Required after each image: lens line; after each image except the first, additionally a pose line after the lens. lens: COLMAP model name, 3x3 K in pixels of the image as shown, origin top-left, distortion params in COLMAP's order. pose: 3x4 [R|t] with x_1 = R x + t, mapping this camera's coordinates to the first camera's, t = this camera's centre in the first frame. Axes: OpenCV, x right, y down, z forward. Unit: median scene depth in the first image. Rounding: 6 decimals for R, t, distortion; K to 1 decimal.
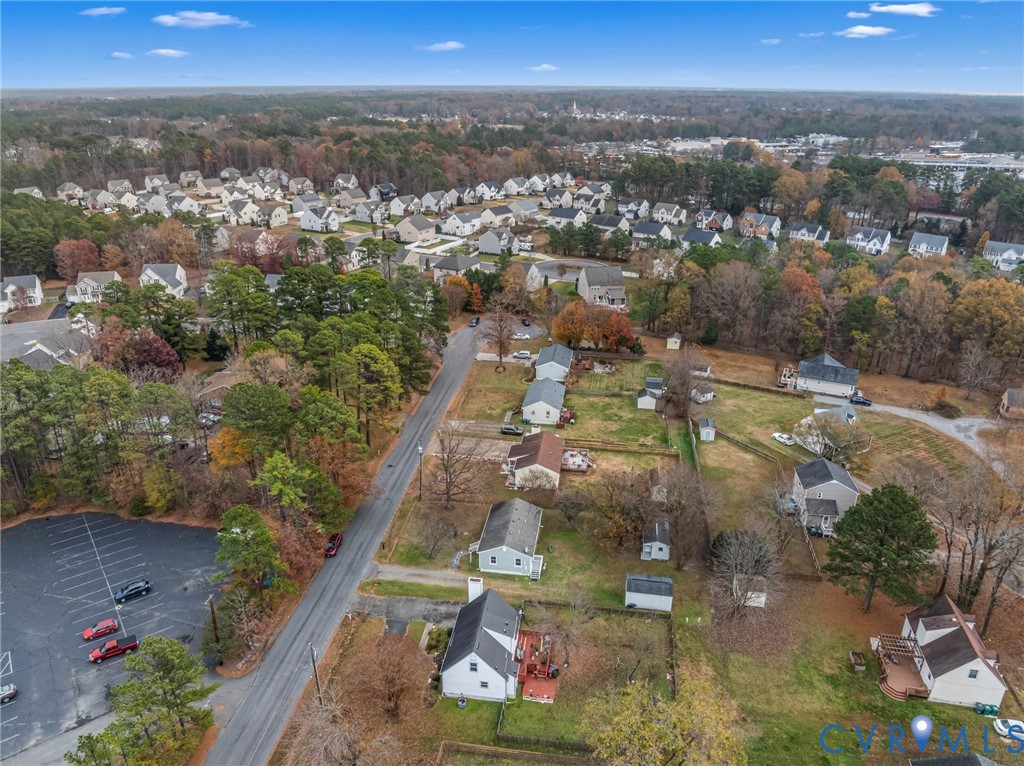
lens RADIAL K [[719.7, 0, 512.0], [0, 719.7, 383.0], [0, 0, 1]] dist [-0.033905, -0.002215]
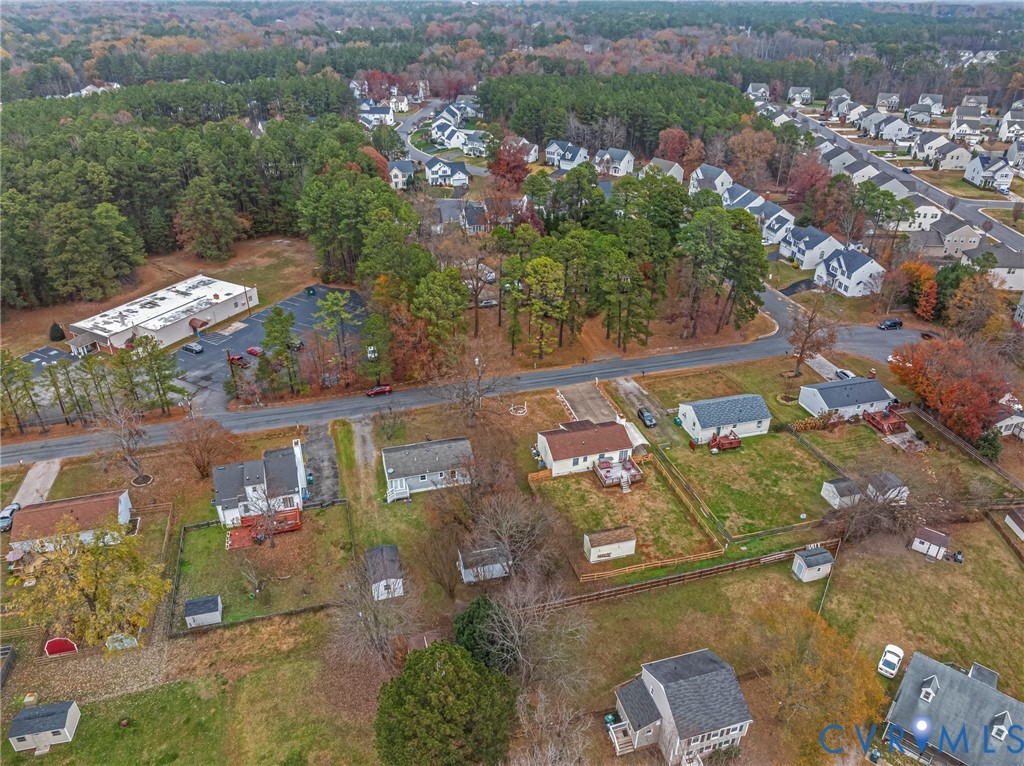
lens RADIAL K [[719.7, 0, 512.0], [0, 719.7, 383.0], [0, 0, 1]] dist [-0.033905, -0.002215]
pose [[0.409184, 0.447371, -0.795253, 0.594779], [-0.358890, 0.880218, 0.310507, -0.177487], [0.838908, 0.158354, 0.520728, 0.426088]]
